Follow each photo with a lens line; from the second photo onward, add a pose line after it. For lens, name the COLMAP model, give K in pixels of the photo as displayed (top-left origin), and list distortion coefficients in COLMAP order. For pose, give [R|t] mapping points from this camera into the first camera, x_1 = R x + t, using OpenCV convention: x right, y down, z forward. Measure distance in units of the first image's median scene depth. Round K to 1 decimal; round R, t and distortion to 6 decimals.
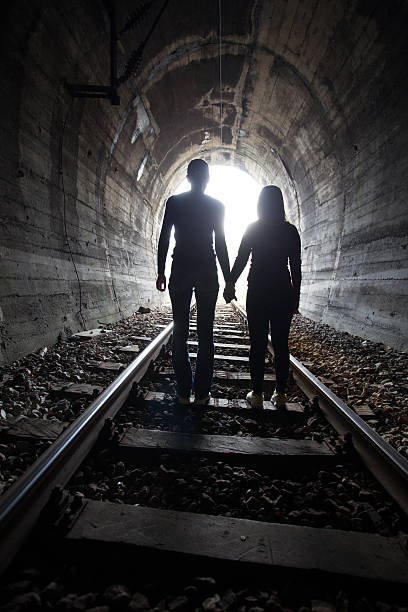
lens RADIAL K [[296.1, 0, 202.7], [0, 296.1, 306.7], [0, 0, 1]] dist [-0.063584, 0.026324]
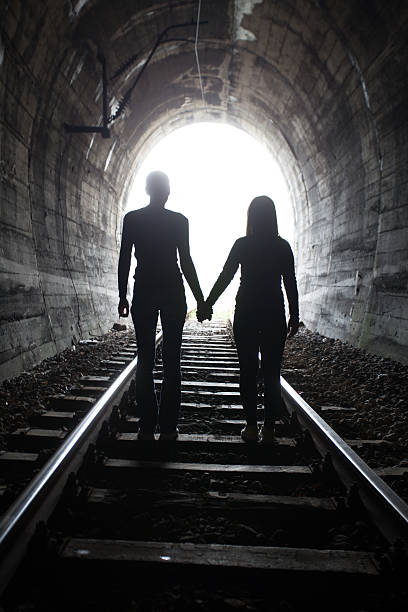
lens RADIAL K [[661.4, 0, 201.5], [0, 661.4, 306.2], [0, 0, 1]] dist [0.041192, 0.046445]
pose [[0.999313, -0.028818, 0.023313, -0.008580], [0.030037, 0.998103, -0.053748, 0.080506], [-0.021720, 0.054411, 0.998282, -1.197414]]
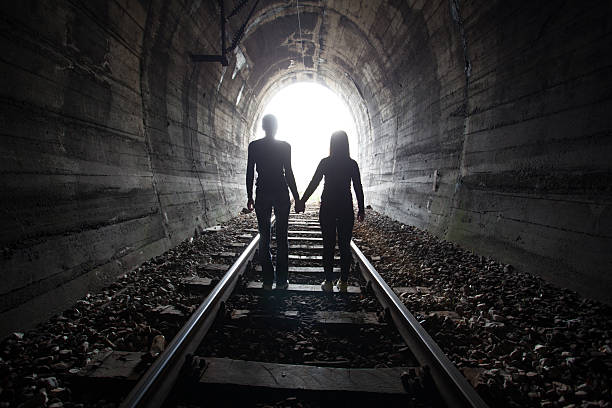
lens RADIAL K [[296.5, 0, 306.6], [0, 296.5, 203.3], [0, 0, 1]] dist [-0.067060, 0.027945]
pose [[0.998538, -0.040245, 0.036074, 0.012310], [0.040387, 0.999179, -0.003210, -0.006824], [-0.035915, 0.004662, 0.999344, -0.333137]]
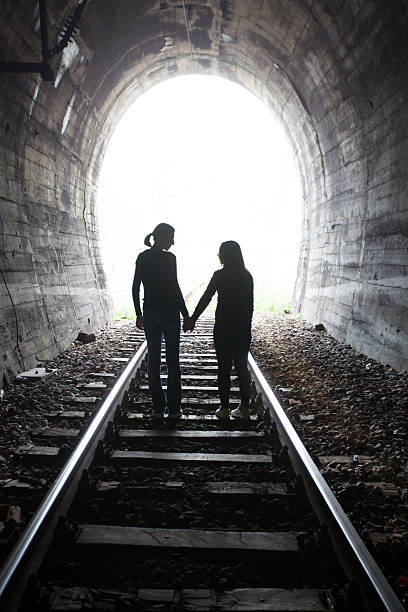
lens RADIAL K [[661.4, 0, 201.5], [0, 661.4, 306.2], [0, 0, 1]] dist [0.041192, 0.046445]
pose [[0.998076, -0.052720, 0.032624, 0.015073], [0.053157, 0.998505, -0.012692, -0.034023], [-0.031906, 0.014402, 0.999387, -0.622357]]
